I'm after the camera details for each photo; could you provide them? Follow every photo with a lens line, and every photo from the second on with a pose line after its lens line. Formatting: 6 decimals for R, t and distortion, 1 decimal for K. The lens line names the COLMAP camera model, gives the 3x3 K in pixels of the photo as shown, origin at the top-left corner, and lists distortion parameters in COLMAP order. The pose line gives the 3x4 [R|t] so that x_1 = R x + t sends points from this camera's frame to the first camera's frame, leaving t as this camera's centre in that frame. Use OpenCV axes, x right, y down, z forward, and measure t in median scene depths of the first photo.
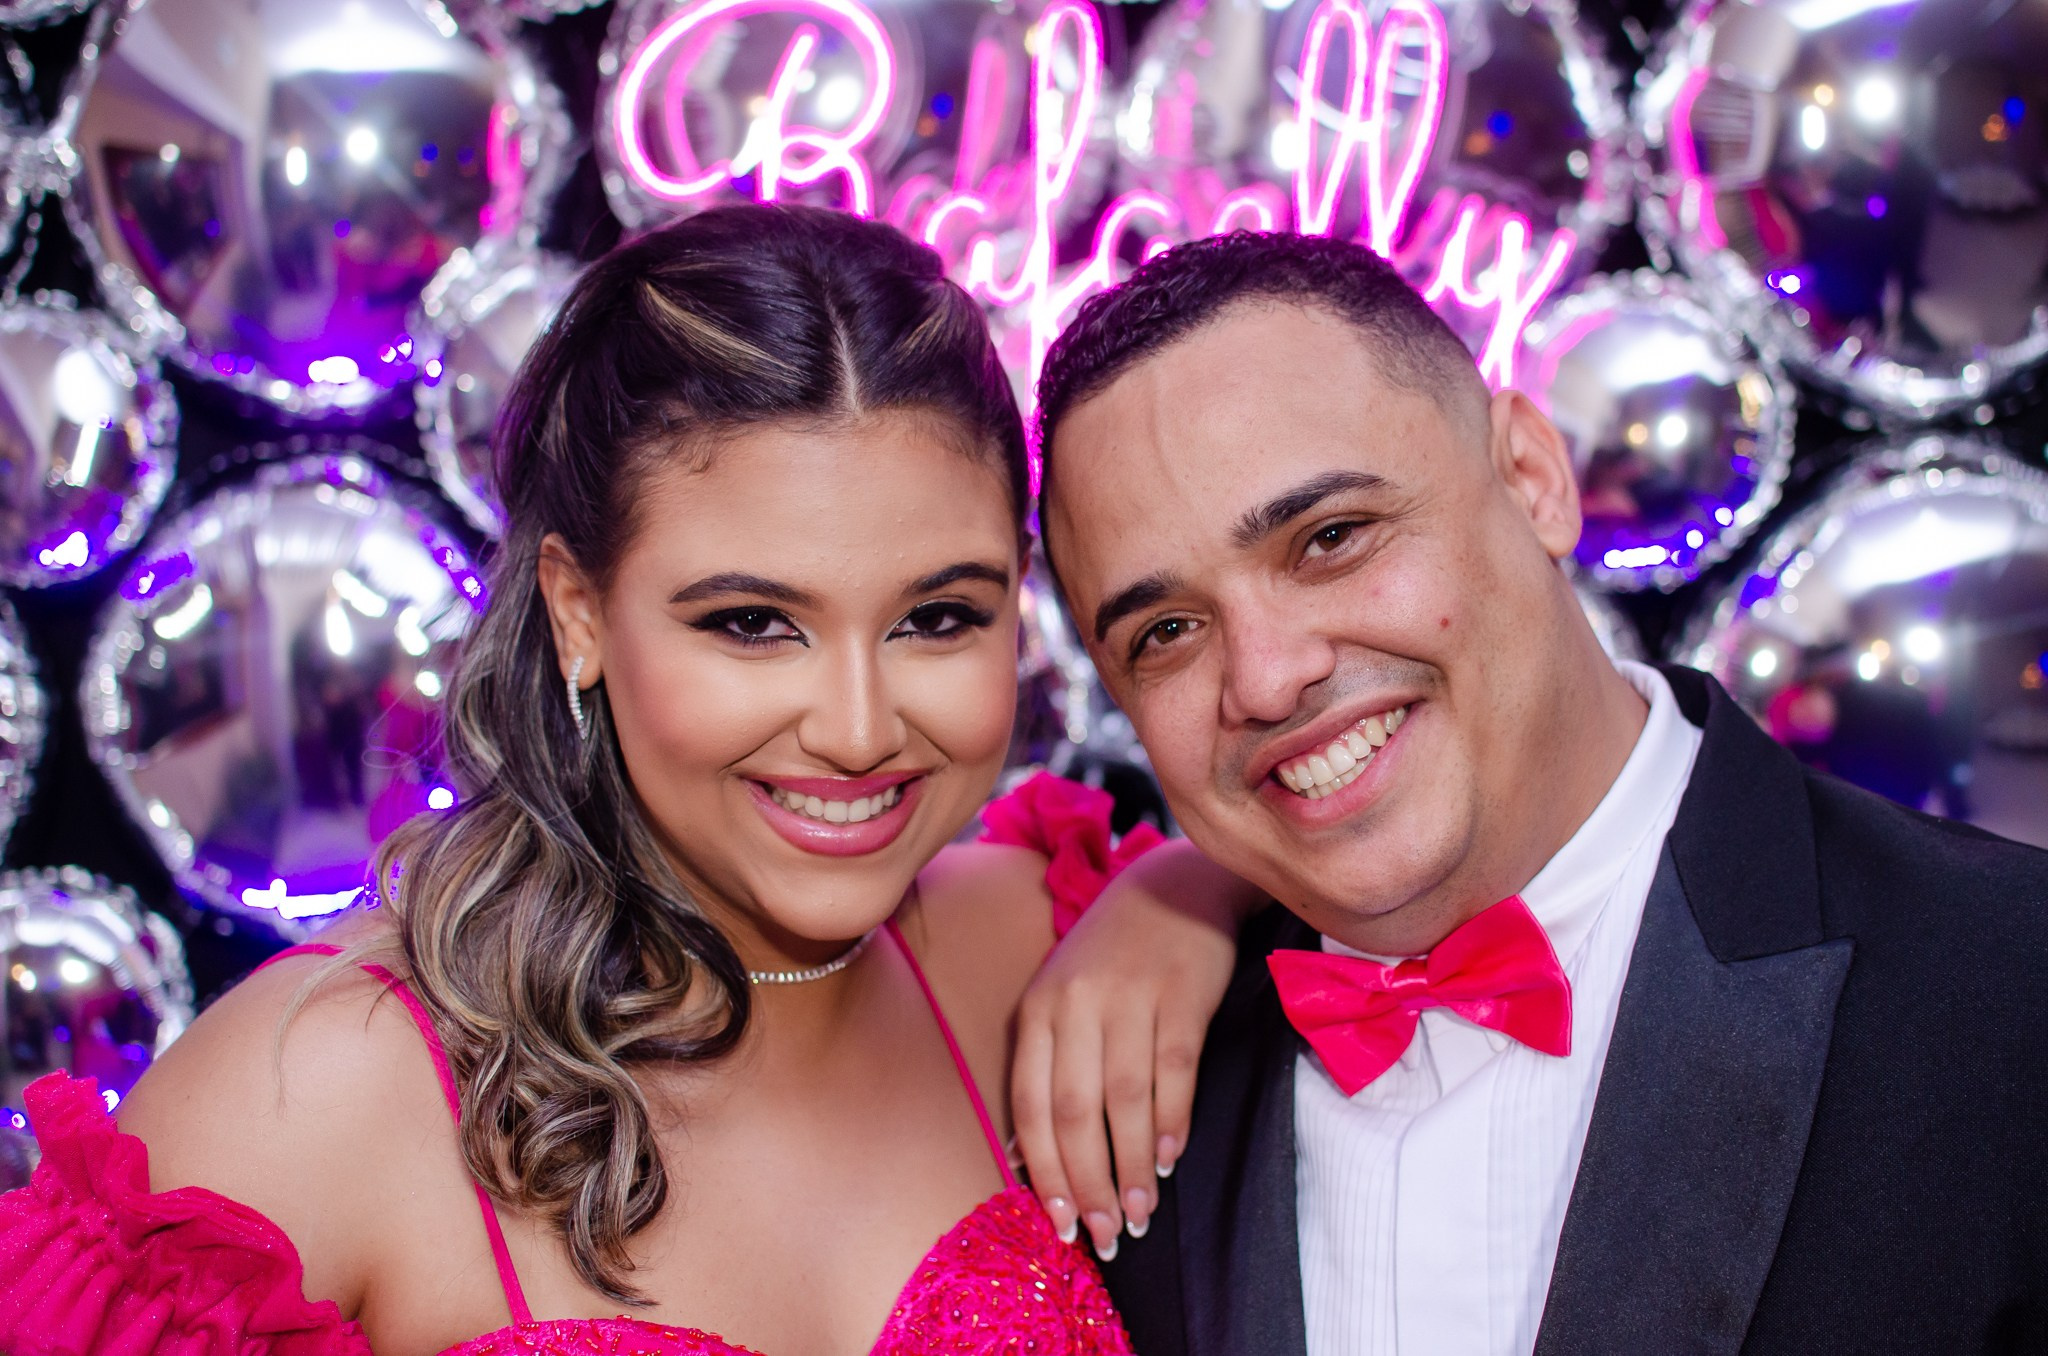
lens RADIAL K [[3236.0, 0, 1024.0], [0, 3236.0, 678.0], [0, 0, 1]] dist [-0.182794, 0.067247]
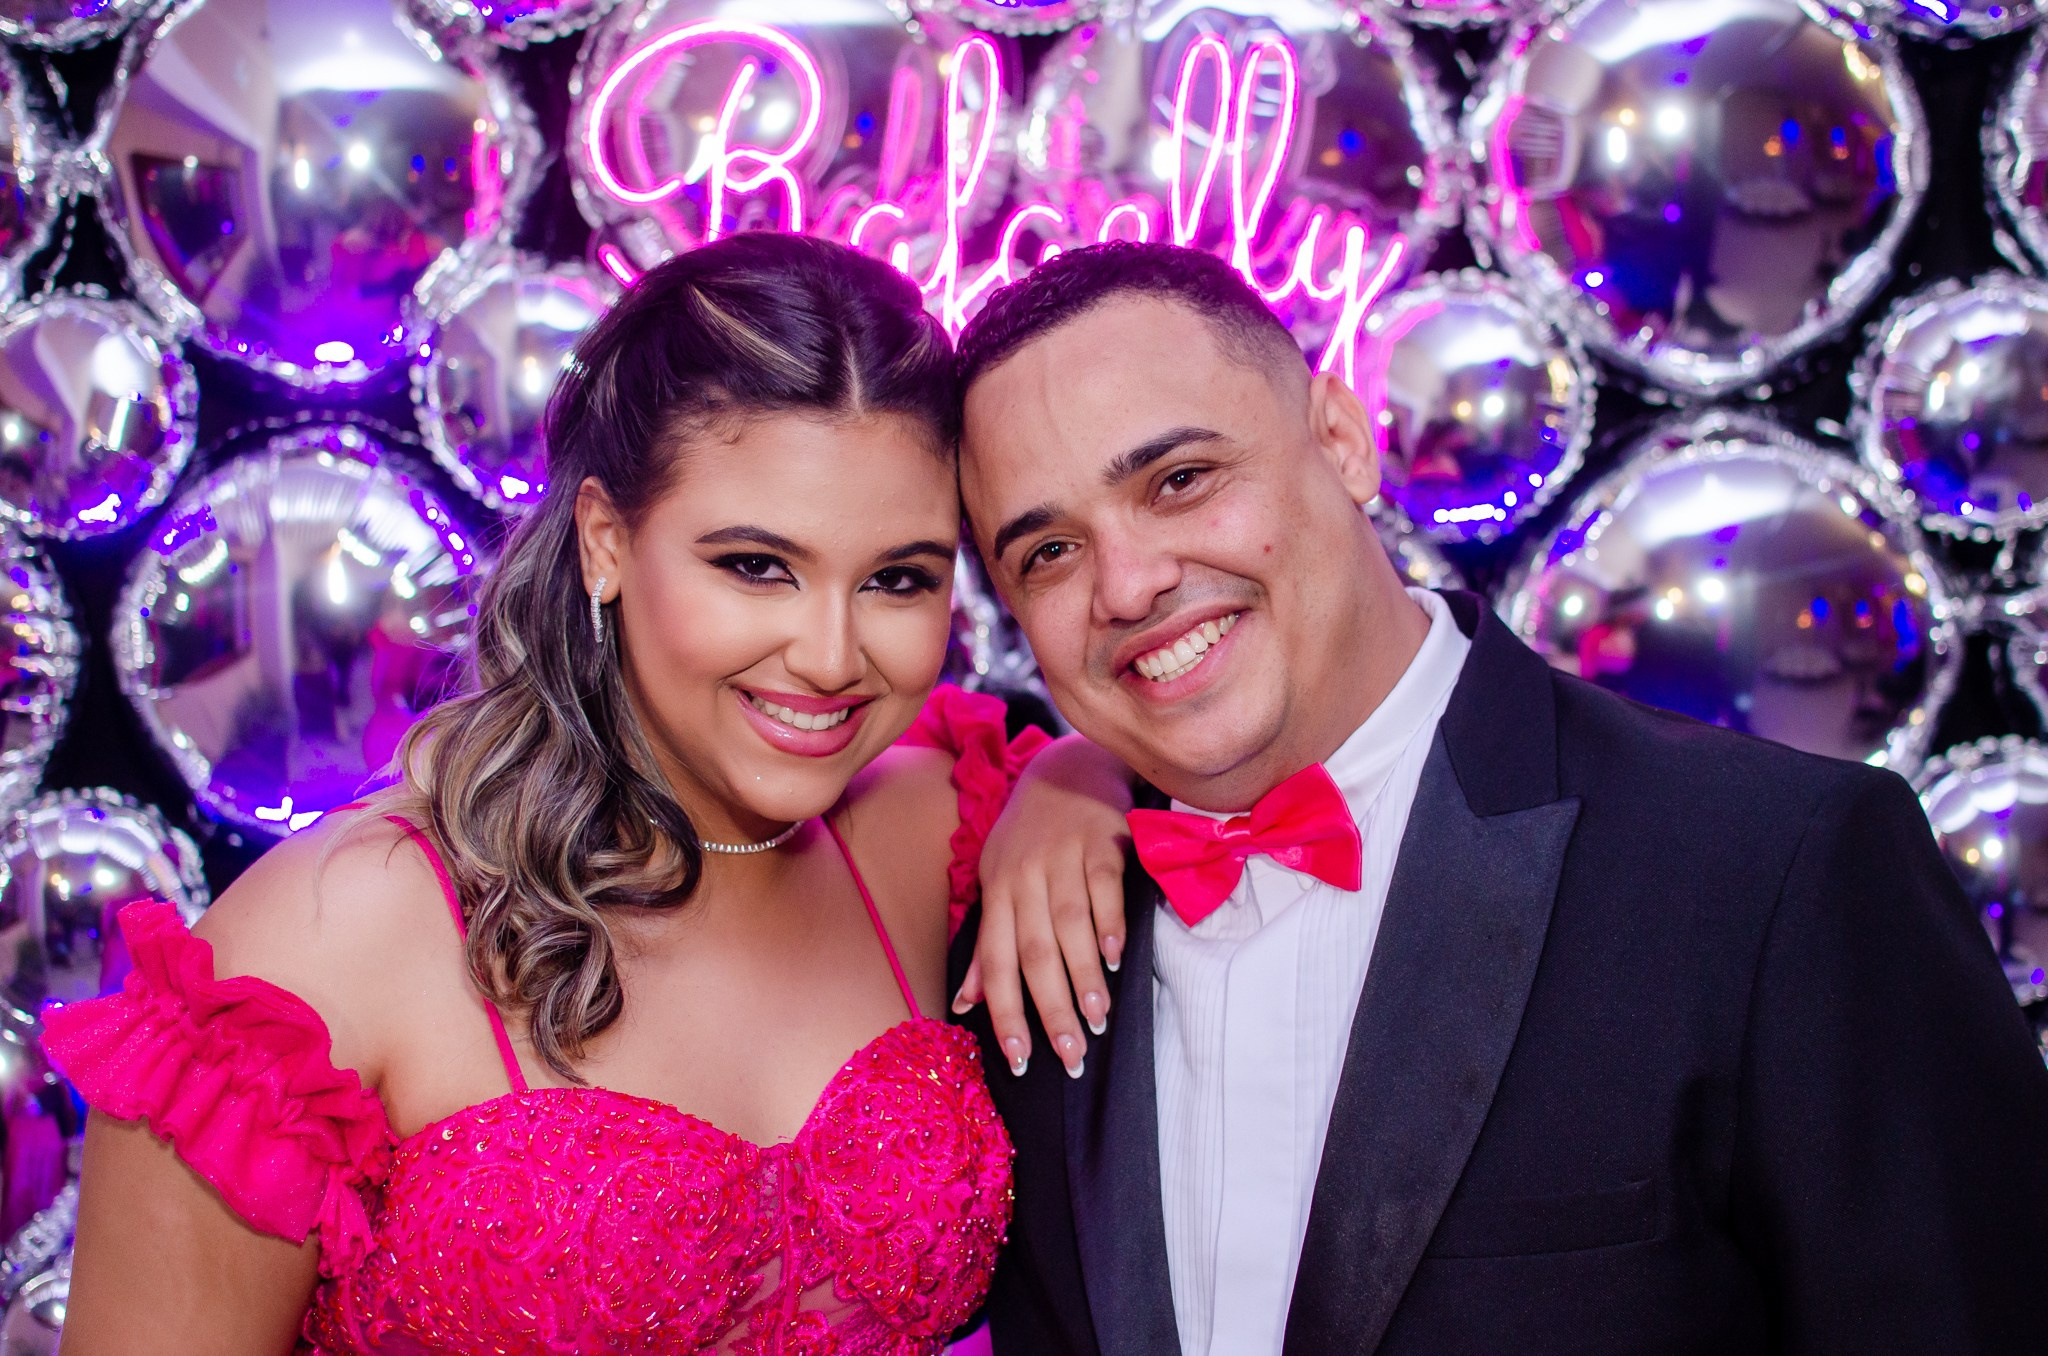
lens RADIAL K [[3144.7, 0, 1032.7], [0, 3144.7, 660.0], [0, 0, 1]] dist [-0.187683, 0.171461]
pose [[0.999462, -0.000568, 0.032797, -0.002406], [0.000443, 0.999993, 0.003812, 0.010494], [-0.032799, -0.003795, 0.999455, -0.127461]]
